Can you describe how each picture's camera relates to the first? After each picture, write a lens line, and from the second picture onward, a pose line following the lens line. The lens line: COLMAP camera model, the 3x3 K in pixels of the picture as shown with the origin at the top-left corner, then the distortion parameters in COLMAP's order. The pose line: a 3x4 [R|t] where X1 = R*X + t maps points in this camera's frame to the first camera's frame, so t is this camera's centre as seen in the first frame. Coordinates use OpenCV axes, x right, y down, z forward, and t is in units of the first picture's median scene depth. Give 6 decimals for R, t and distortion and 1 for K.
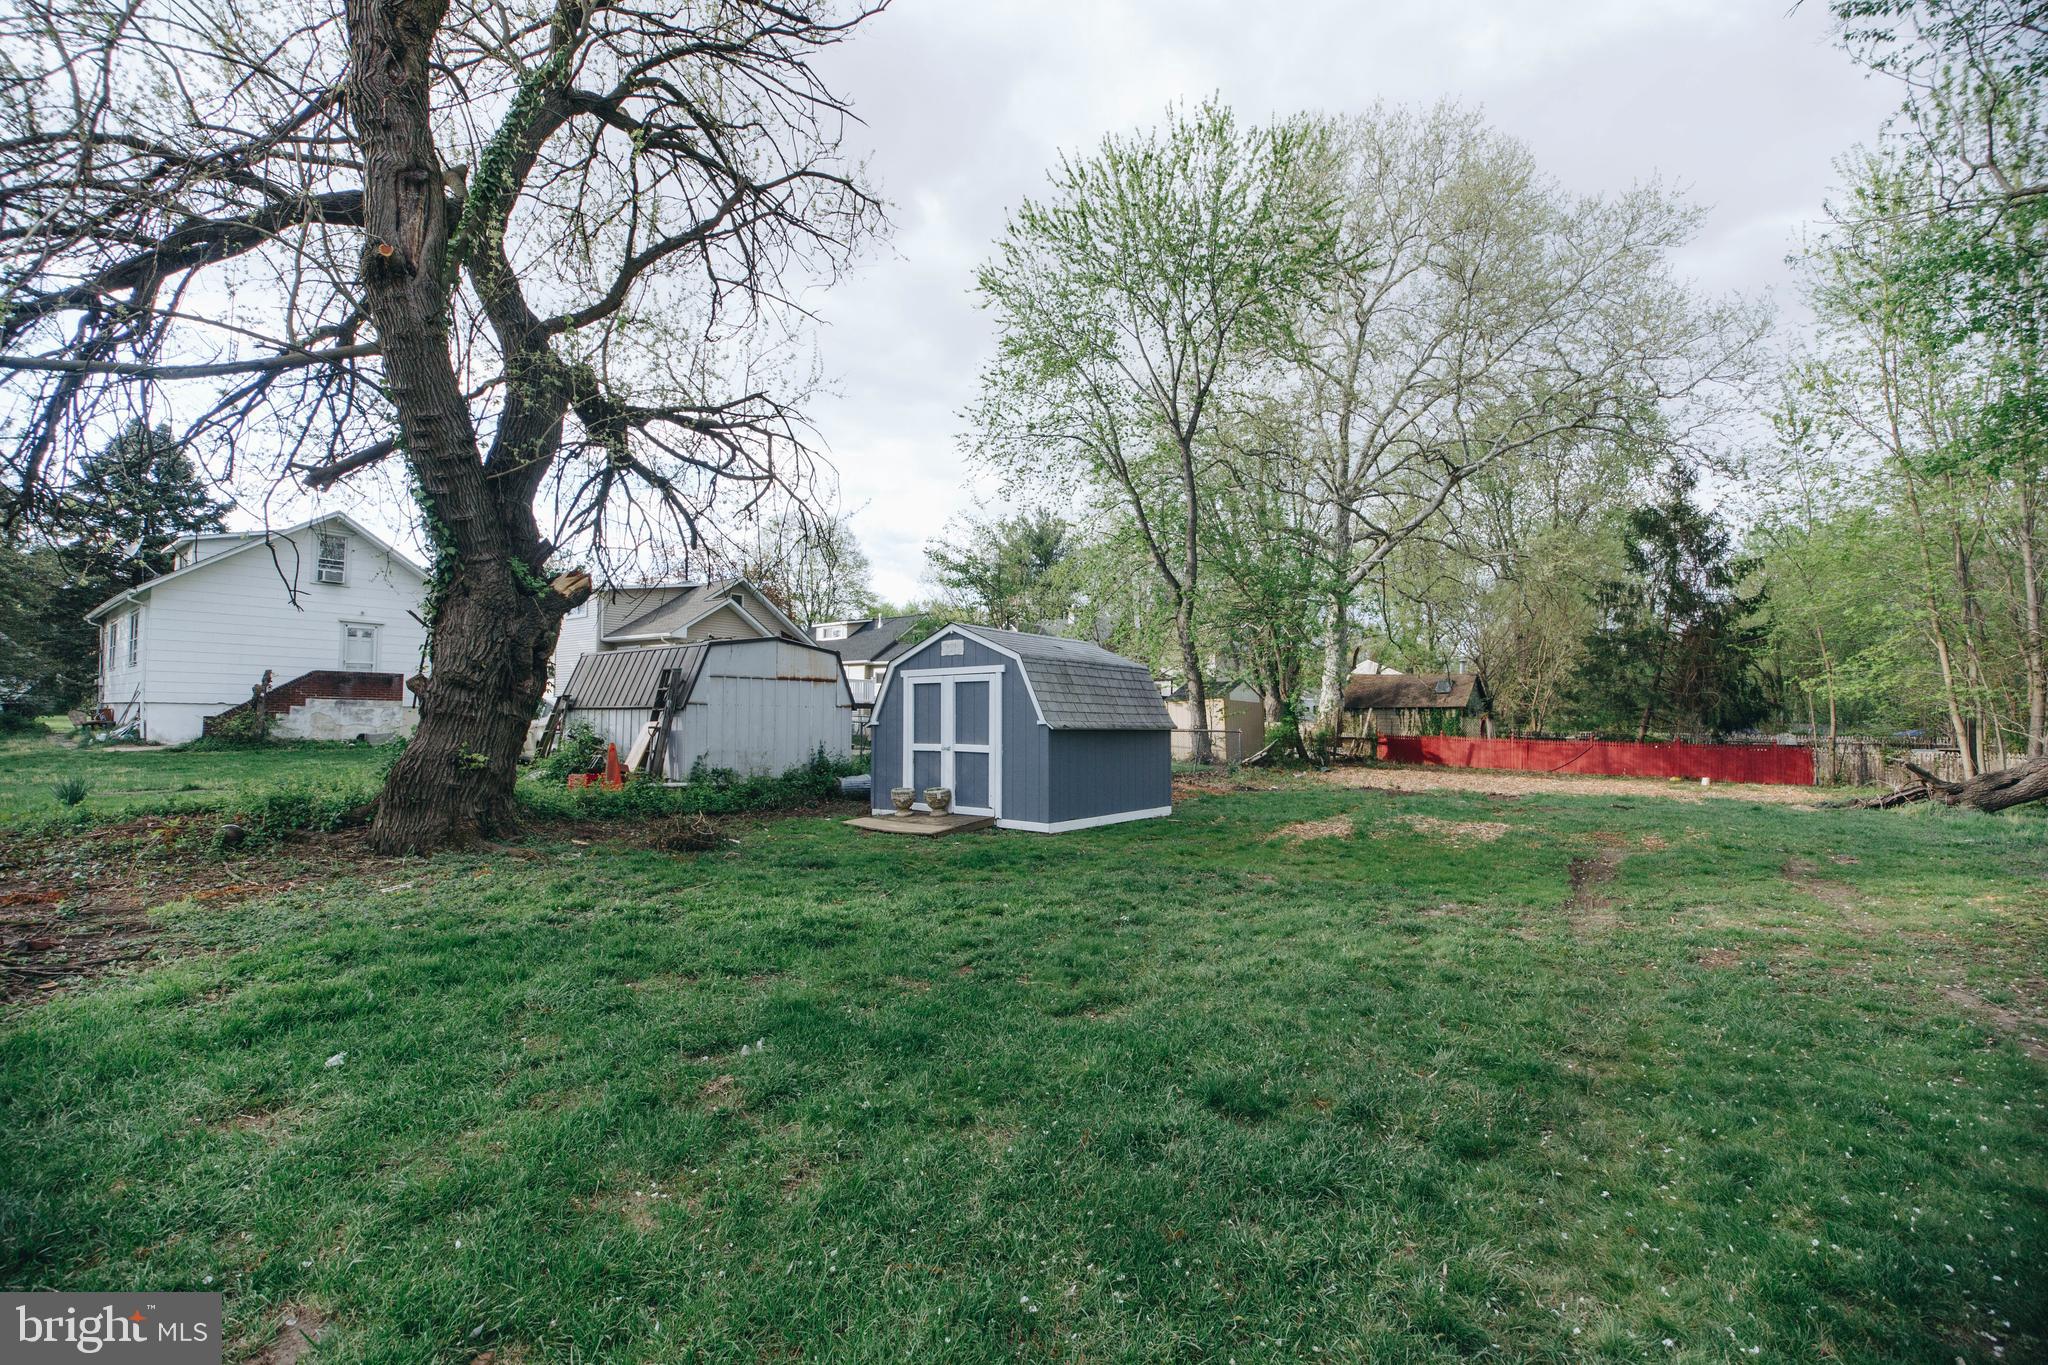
lens RADIAL K [[862.8, 0, 1030.6], [0, 862.8, 687.8], [0, 0, 1]] dist [0.019179, -0.019431]
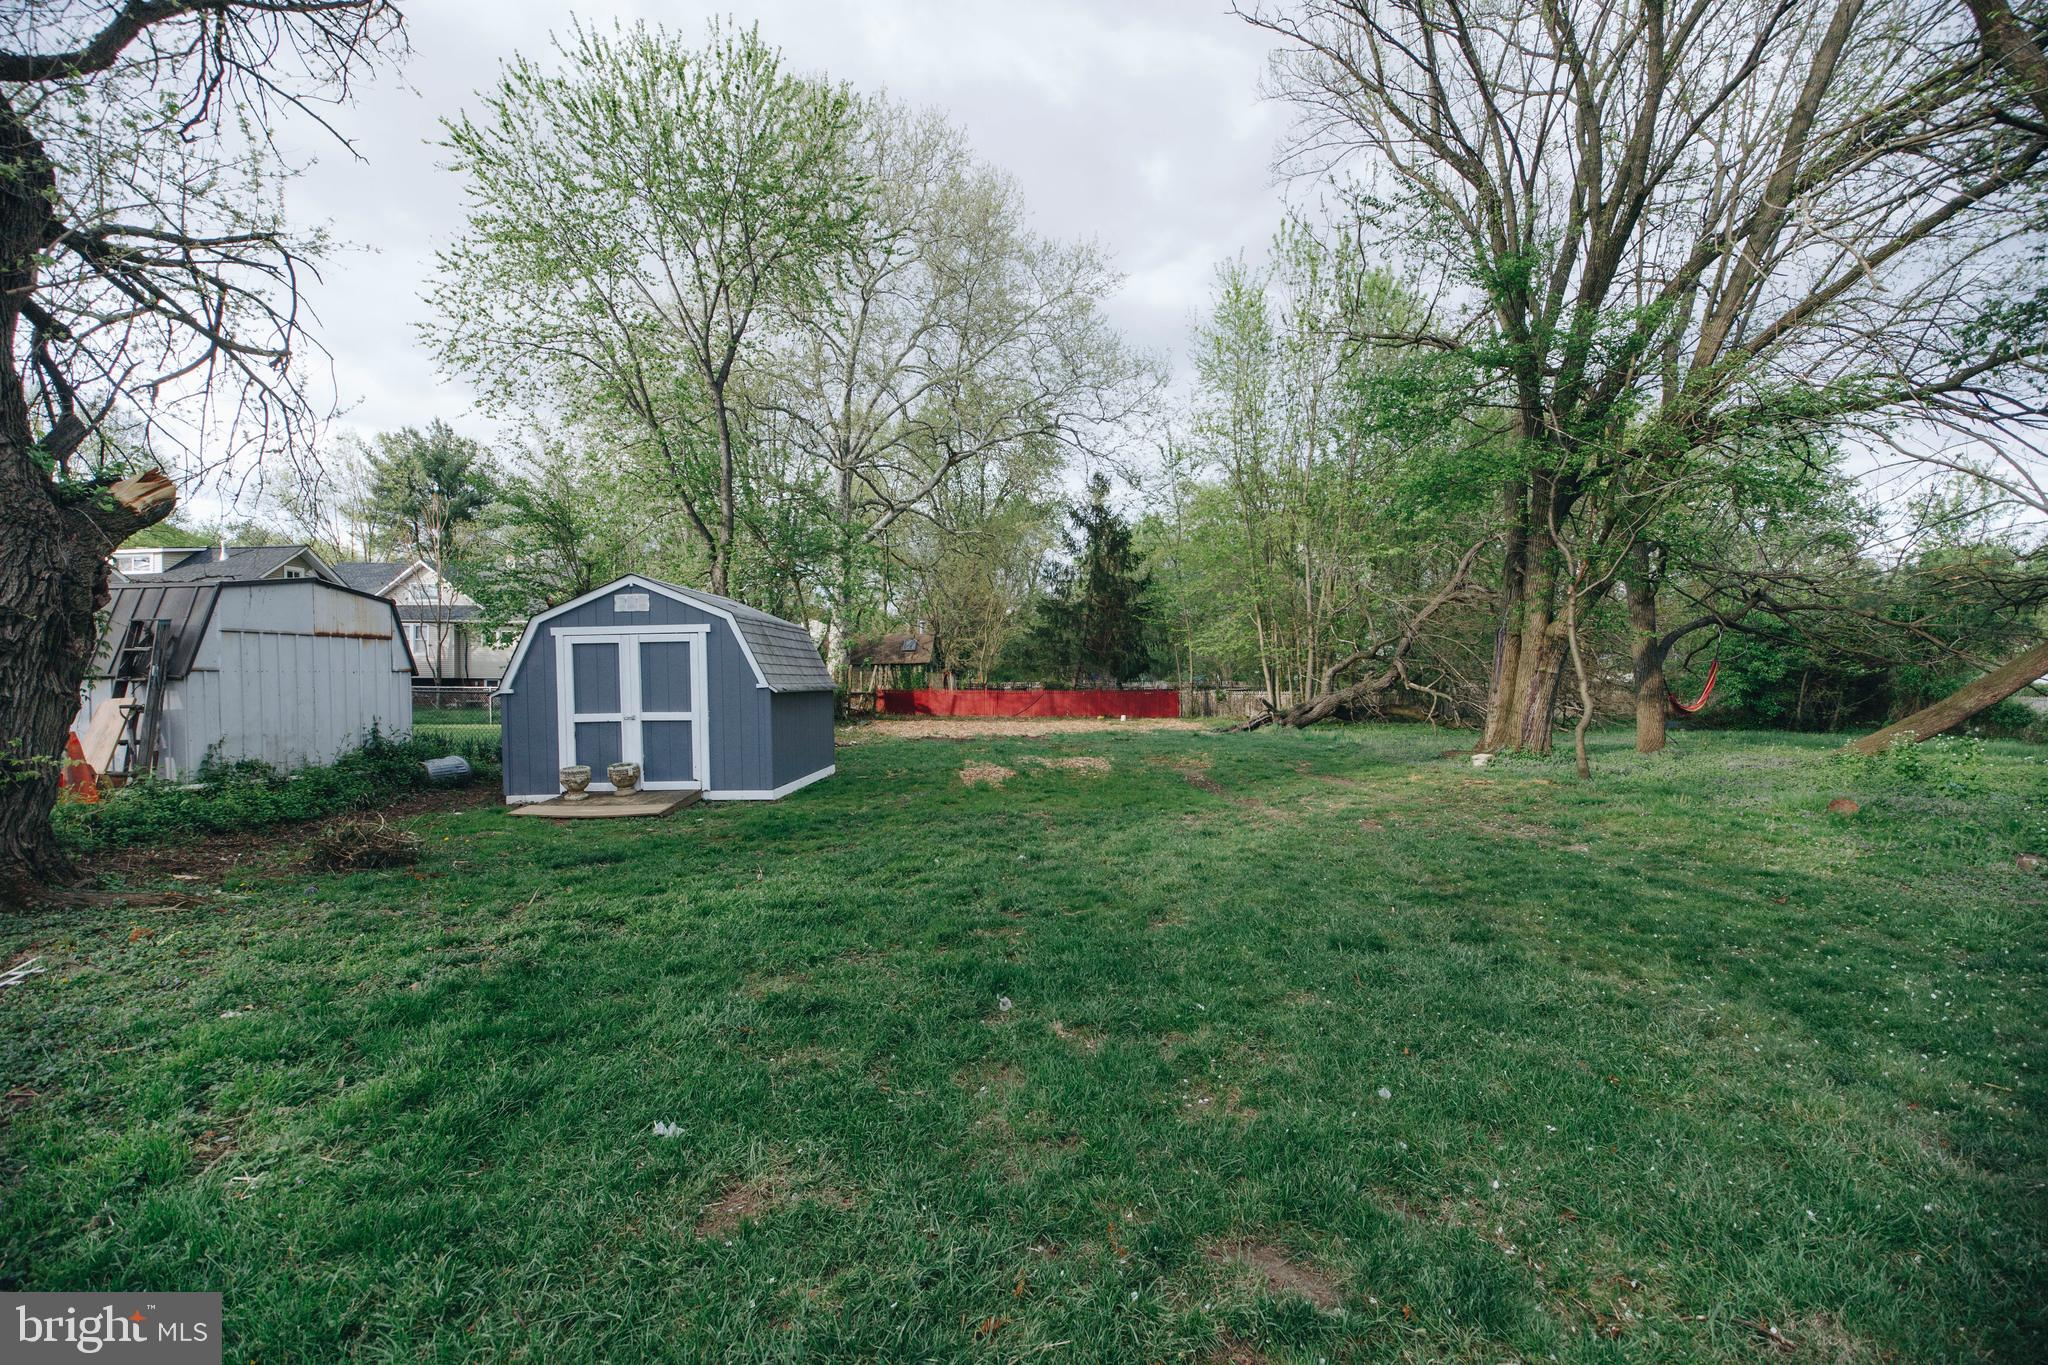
lens RADIAL K [[862.8, 0, 1030.6], [0, 862.8, 687.8], [0, 0, 1]] dist [0.019179, -0.019431]
pose [[0.804515, -0.025096, 0.593402, -0.196757], [-0.004627, 0.998812, 0.048515, -0.003398], [-0.593915, -0.041777, 0.803443, 0.034999]]
